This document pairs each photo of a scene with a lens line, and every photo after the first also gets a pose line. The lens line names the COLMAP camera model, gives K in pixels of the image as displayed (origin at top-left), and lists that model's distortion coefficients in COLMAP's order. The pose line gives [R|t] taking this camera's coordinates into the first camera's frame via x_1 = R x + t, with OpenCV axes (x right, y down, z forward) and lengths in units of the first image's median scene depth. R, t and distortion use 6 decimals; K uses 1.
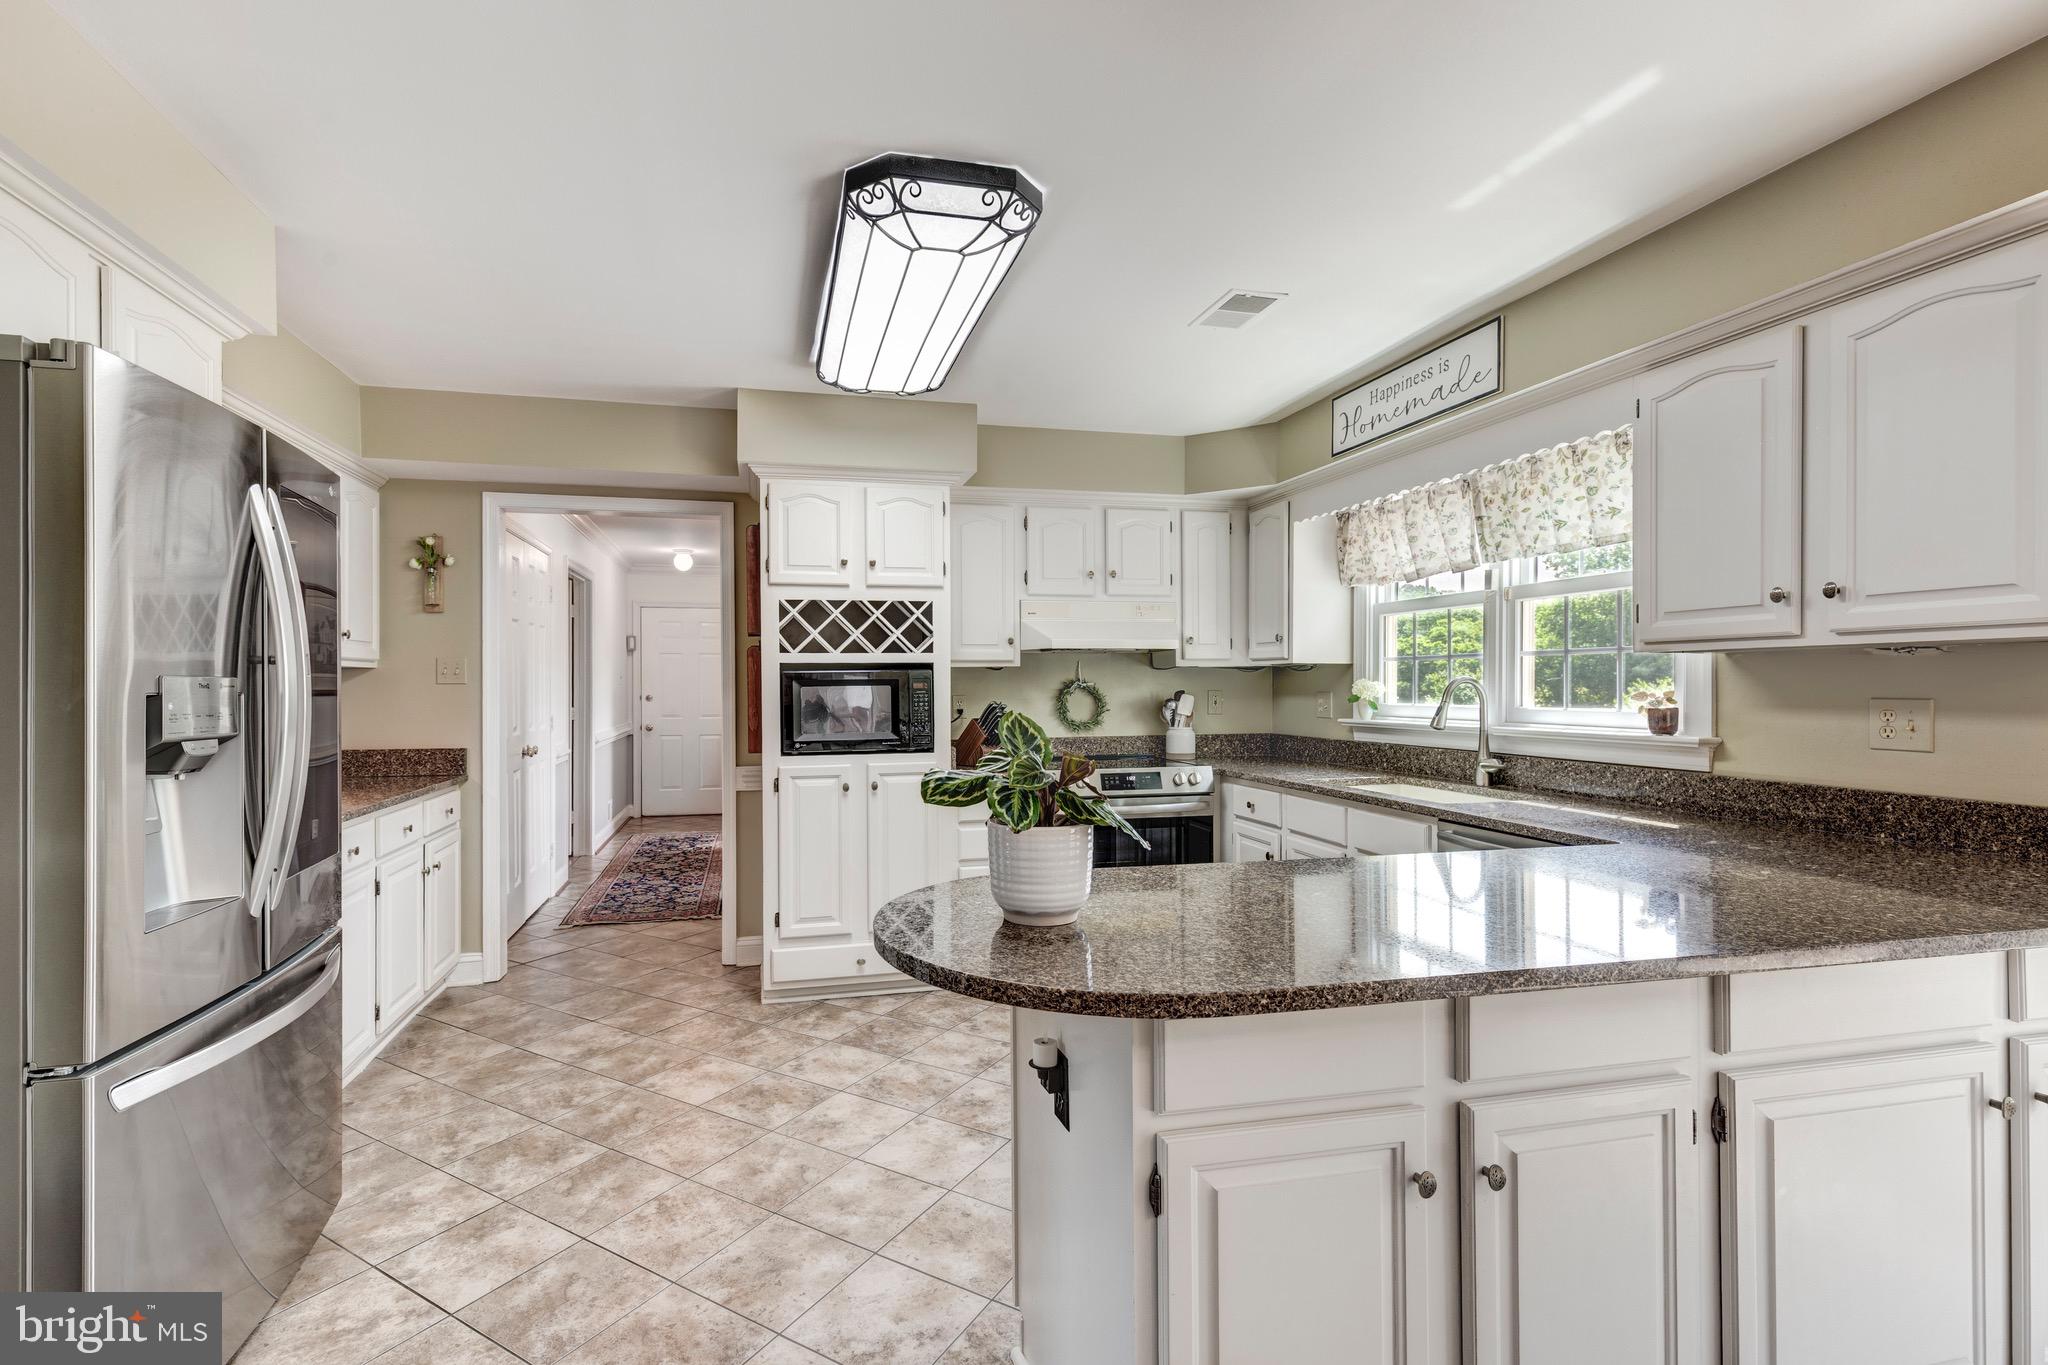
lens RADIAL K [[936.0, 0, 979.2], [0, 936.0, 677.6], [0, 0, 1]] dist [0.000027, -0.000197]
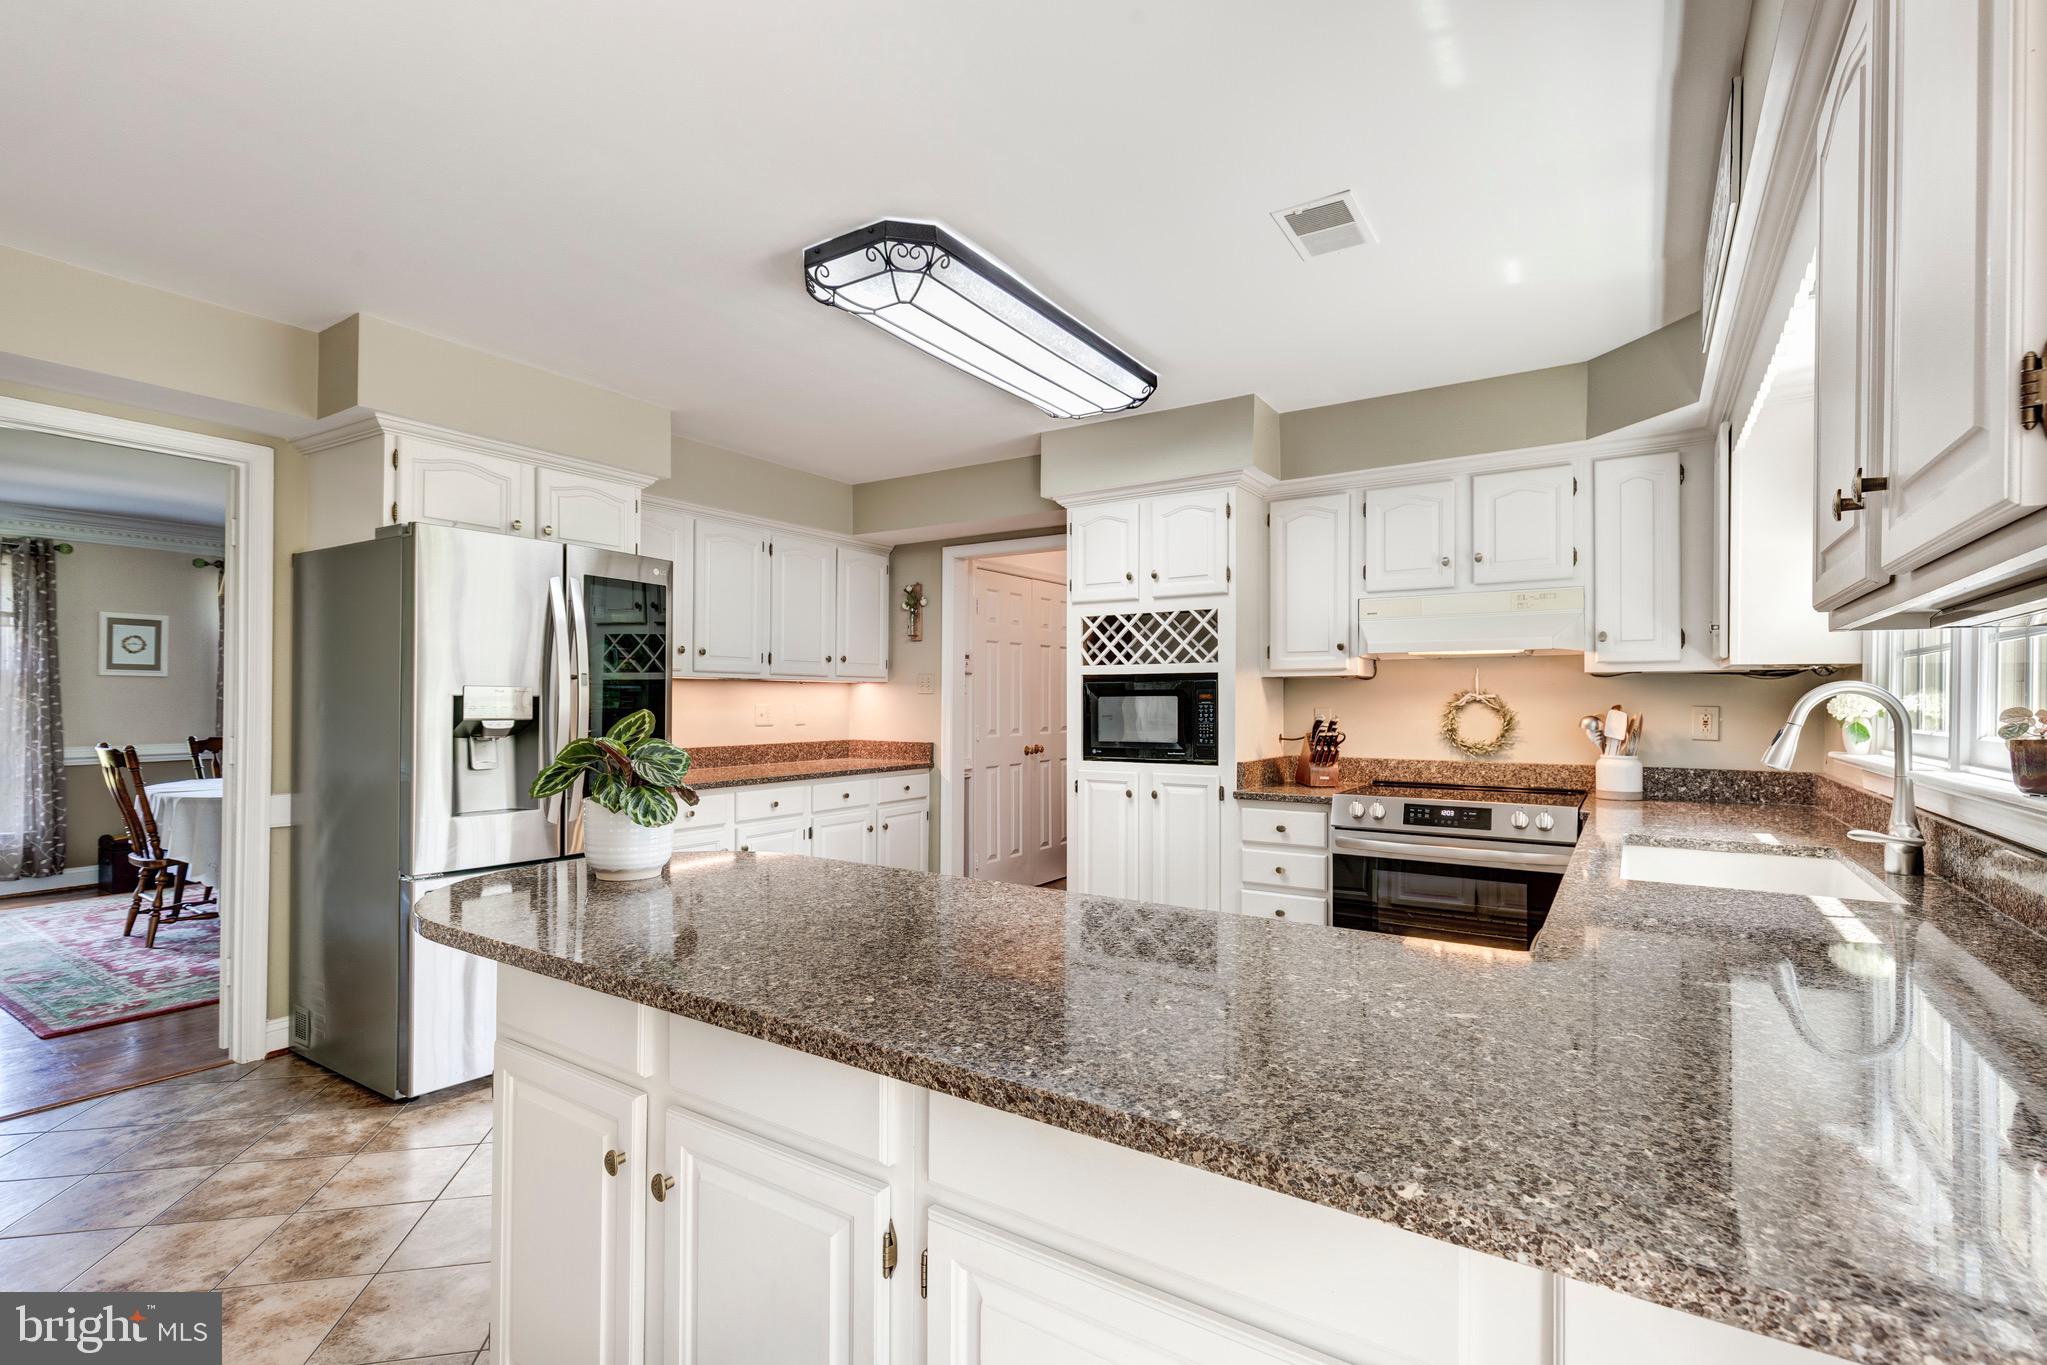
lens RADIAL K [[924.5, 0, 1020.6], [0, 924.5, 688.8], [0, 0, 1]] dist [0.000037, -0.000007]
pose [[0.681048, -0.002278, -0.732235, 0.516847], [0.000066, 0.999995, -0.003050, 0.004222], [0.732239, 0.002028, 0.681045, 0.205548]]
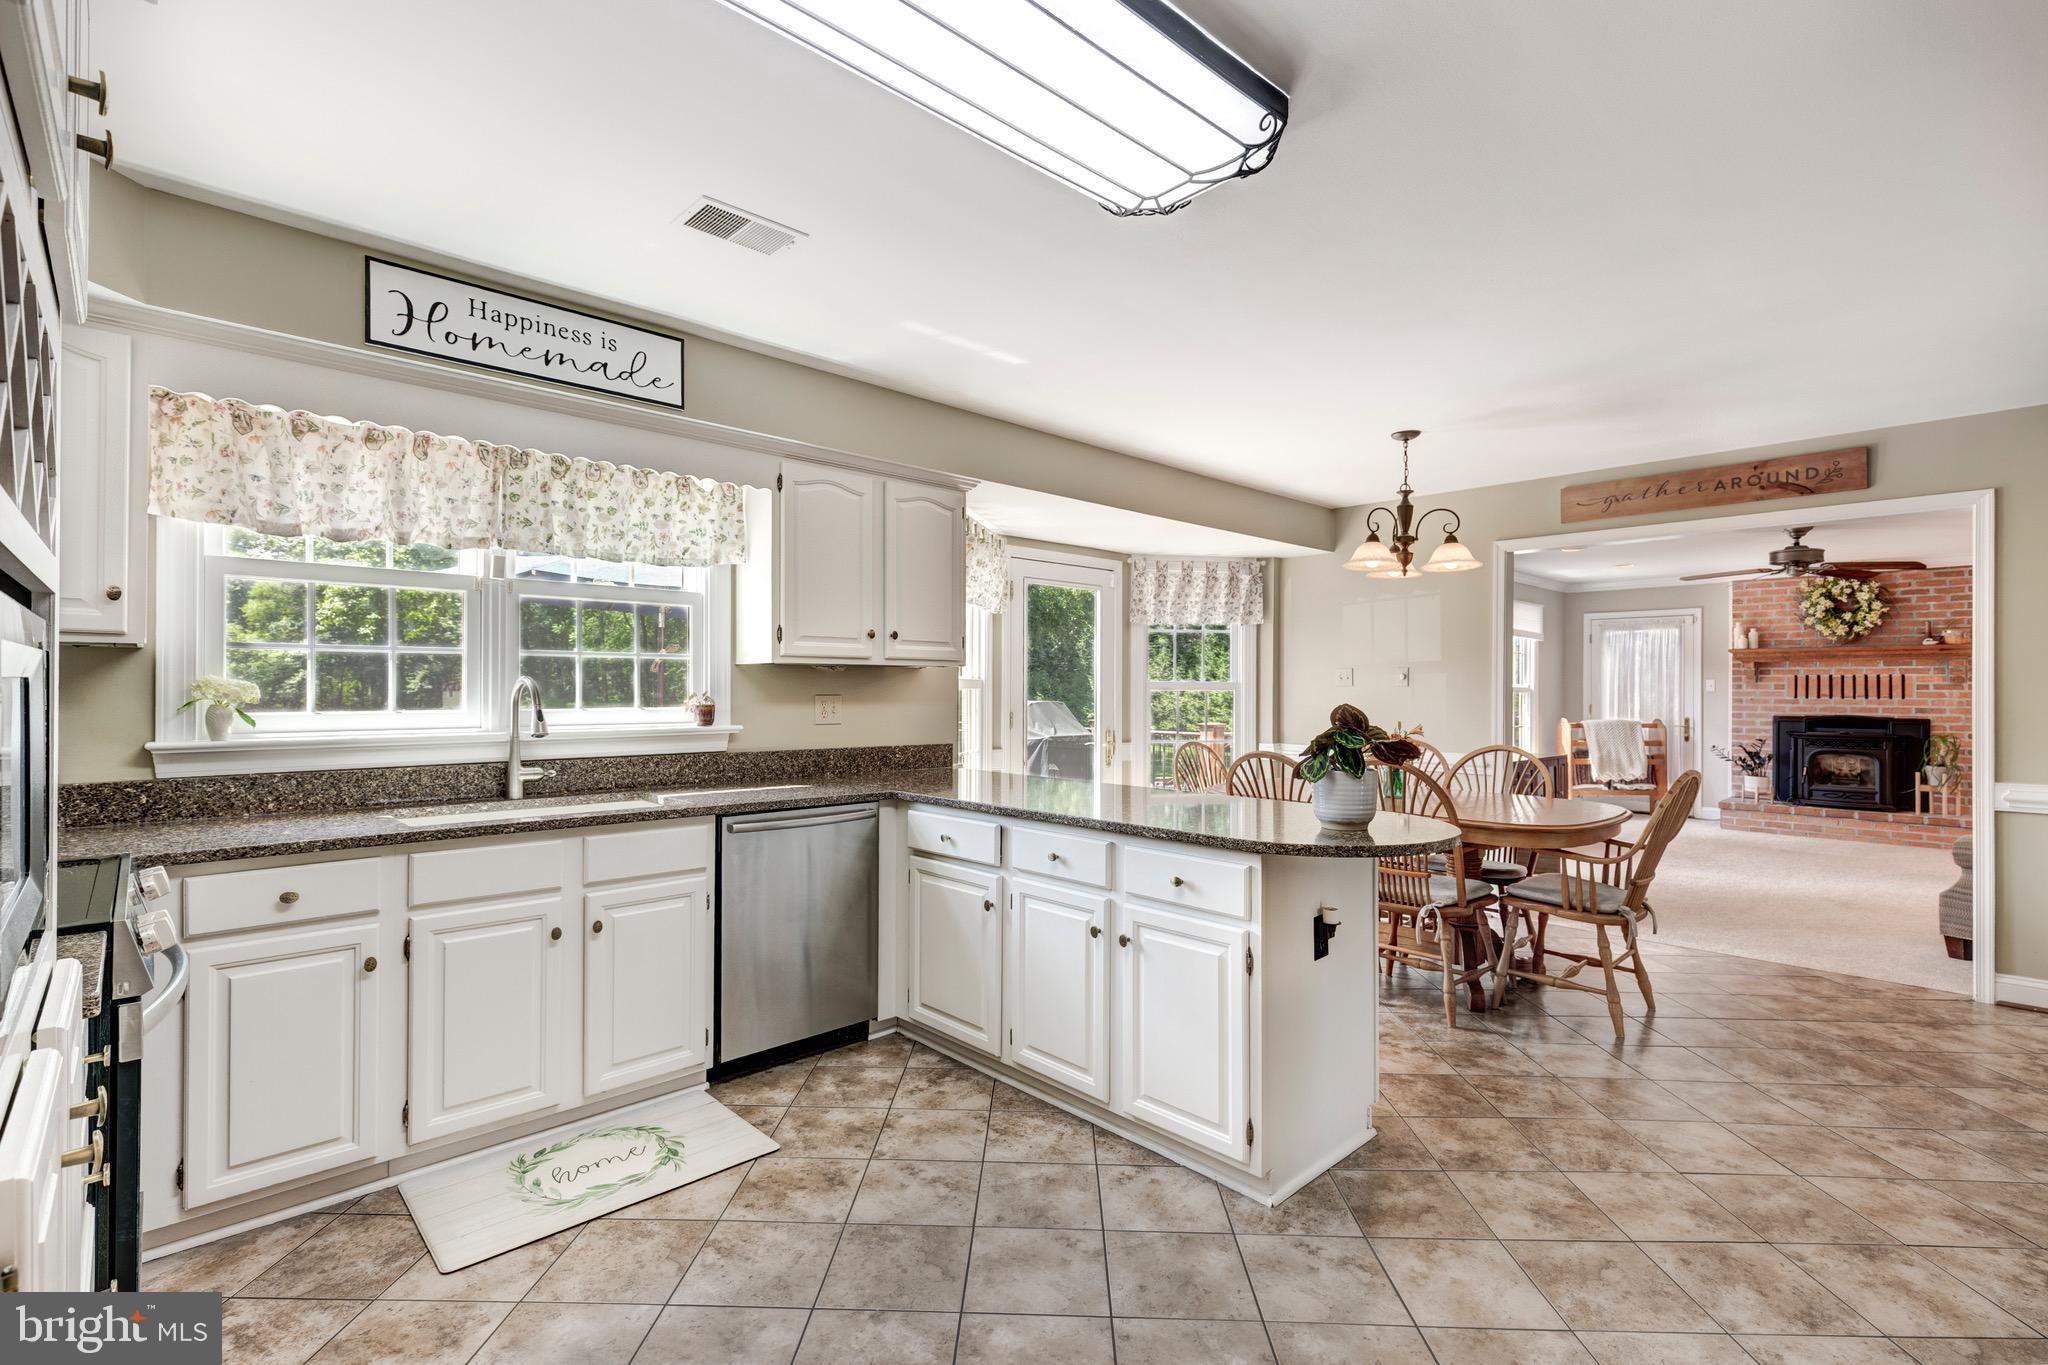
lens RADIAL K [[943.6, 0, 1024.0], [0, 943.6, 682.5], [0, 0, 1]] dist [0.000933, -0.000532]
pose [[-0.502570, 0.007481, 0.864504, -0.424653], [-0.007122, 0.999893, -0.012793, 0.011163], [-0.864507, -0.012586, -0.502463, 0.905292]]
